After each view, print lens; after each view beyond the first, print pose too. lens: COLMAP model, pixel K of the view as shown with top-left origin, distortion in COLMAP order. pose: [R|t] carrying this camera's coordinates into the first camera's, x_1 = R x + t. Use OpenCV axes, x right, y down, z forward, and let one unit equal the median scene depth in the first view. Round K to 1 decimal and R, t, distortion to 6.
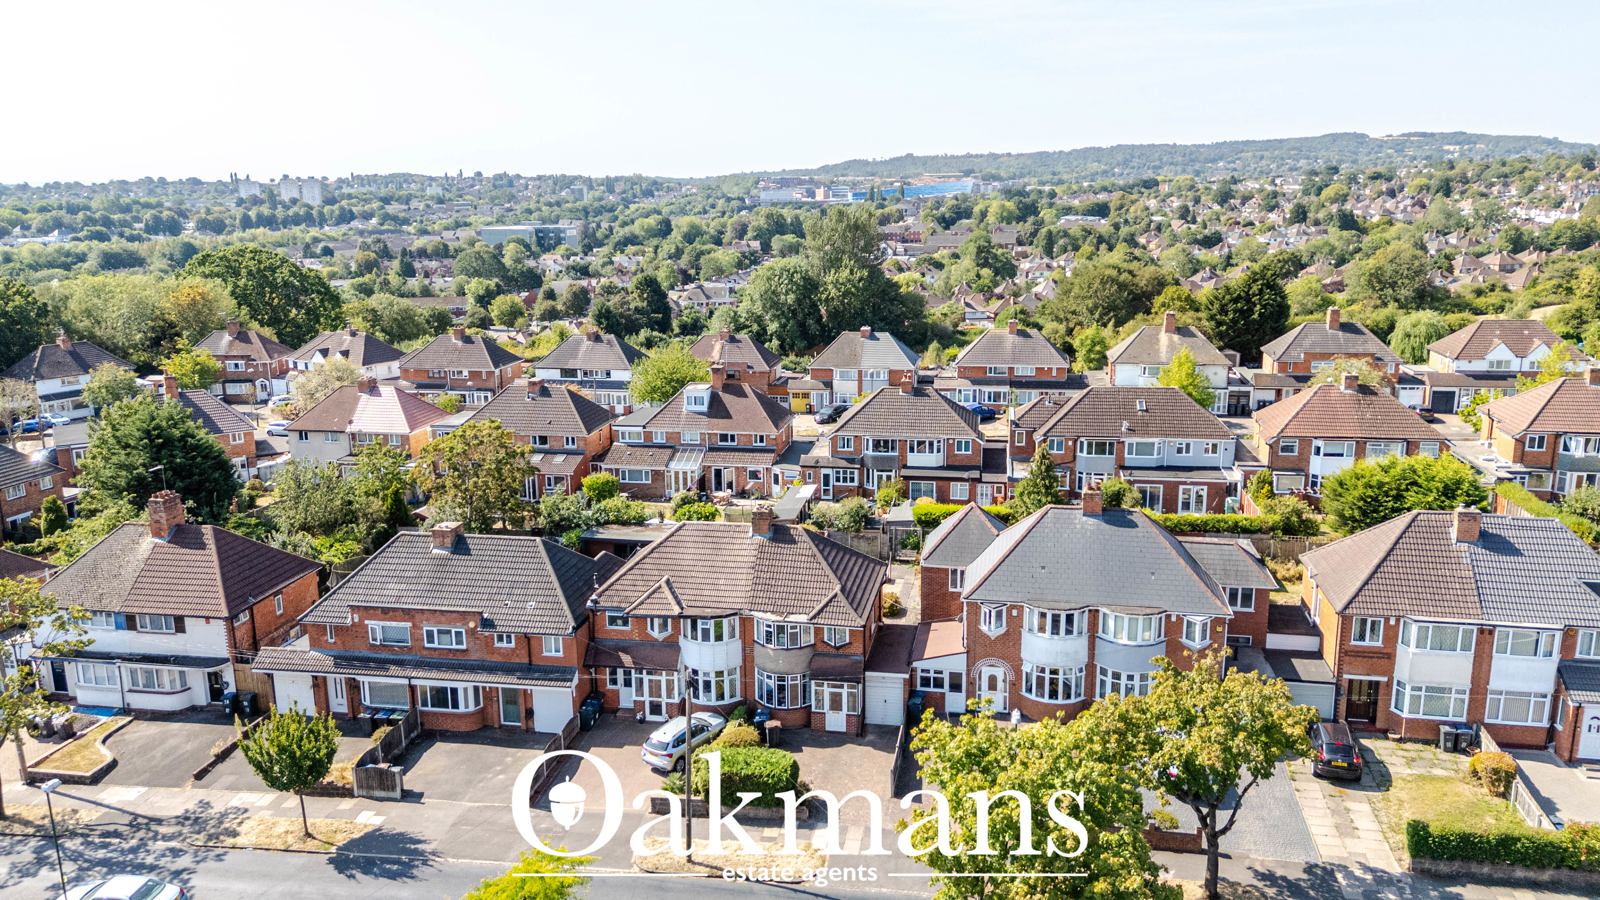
lens RADIAL K [[1167.6, 0, 805.9], [0, 1167.6, 454.6], [0, 0, 1]] dist [0.093600, -0.105982]
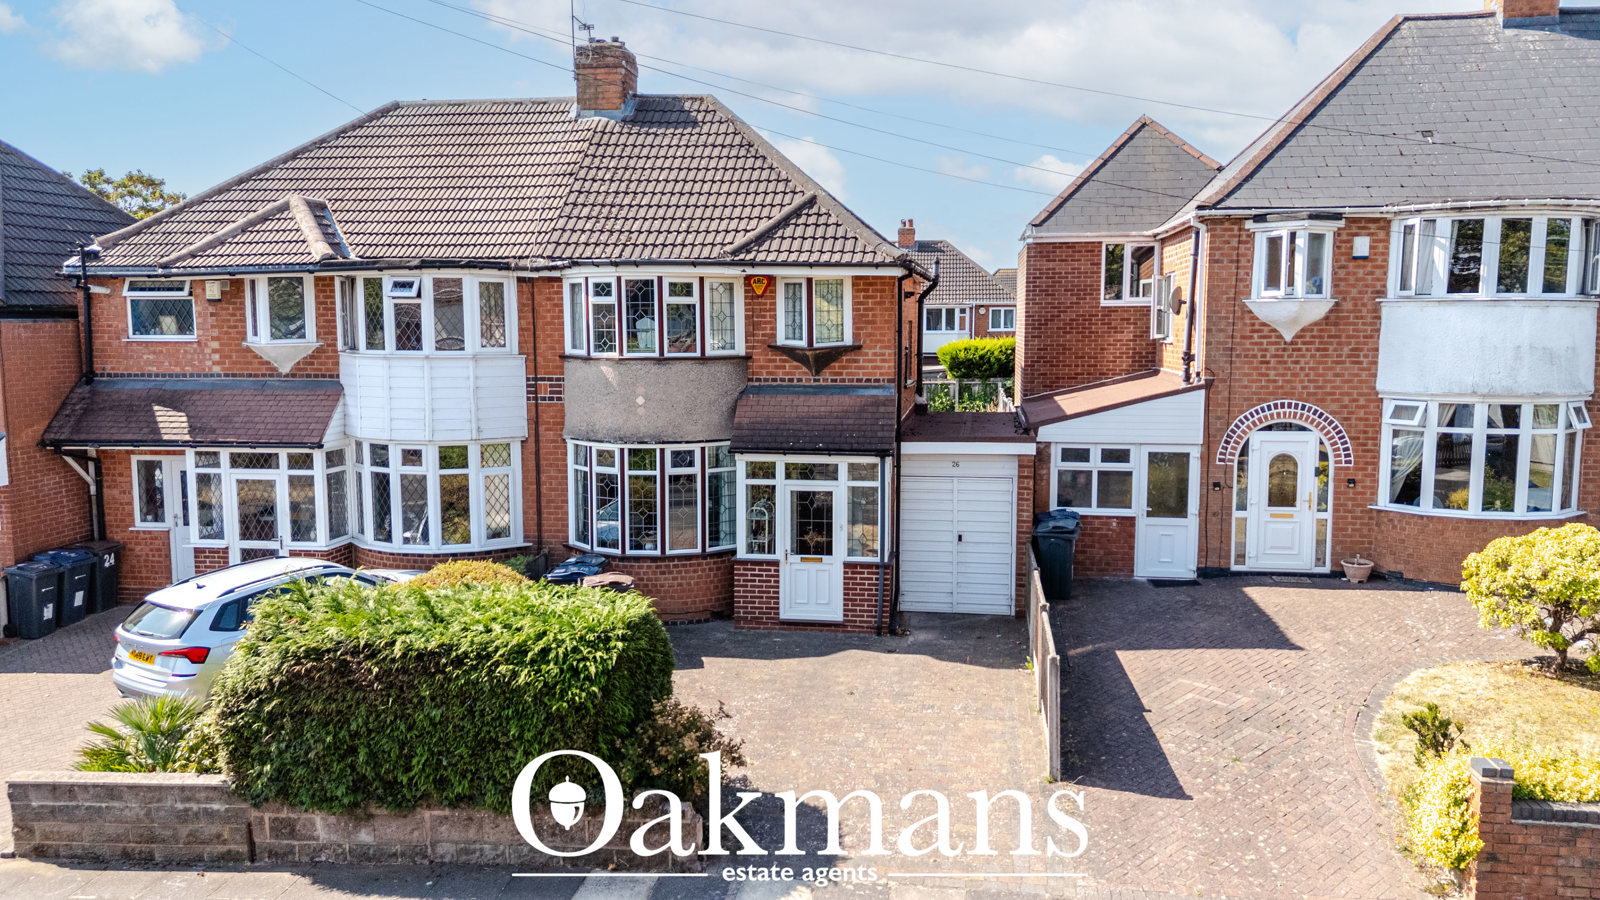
lens RADIAL K [[1167.6, 0, 805.9], [0, 1167.6, 454.6], [0, 0, 1]] dist [0.093600, -0.105982]
pose [[0.999036, 0.005742, 0.043513, 0.007906], [-0.000386, 0.992516, -0.122112, 0.183666], [-0.043889, 0.121977, 0.991562, 0.543477]]
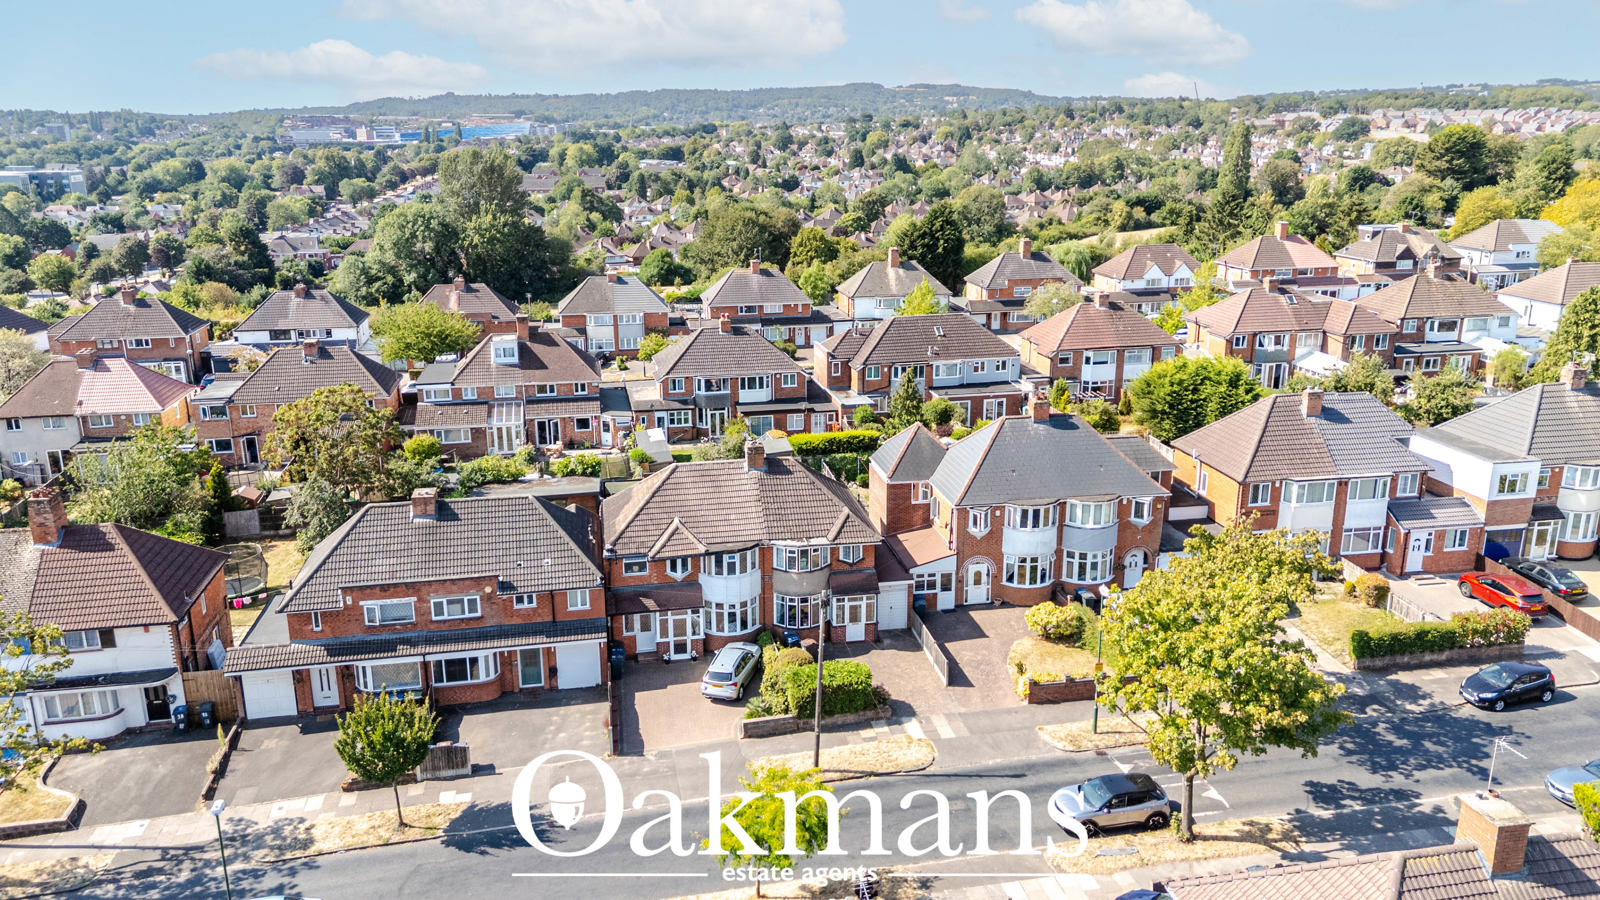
lens RADIAL K [[1167.6, 0, 805.9], [0, 1167.6, 454.6], [0, 0, 1]] dist [0.093600, -0.105982]
pose [[0.932025, -0.093414, 0.350149, -0.301312], [0.077497, 0.995232, 0.059229, -0.001371], [-0.354012, -0.028067, 0.934820, 0.014039]]
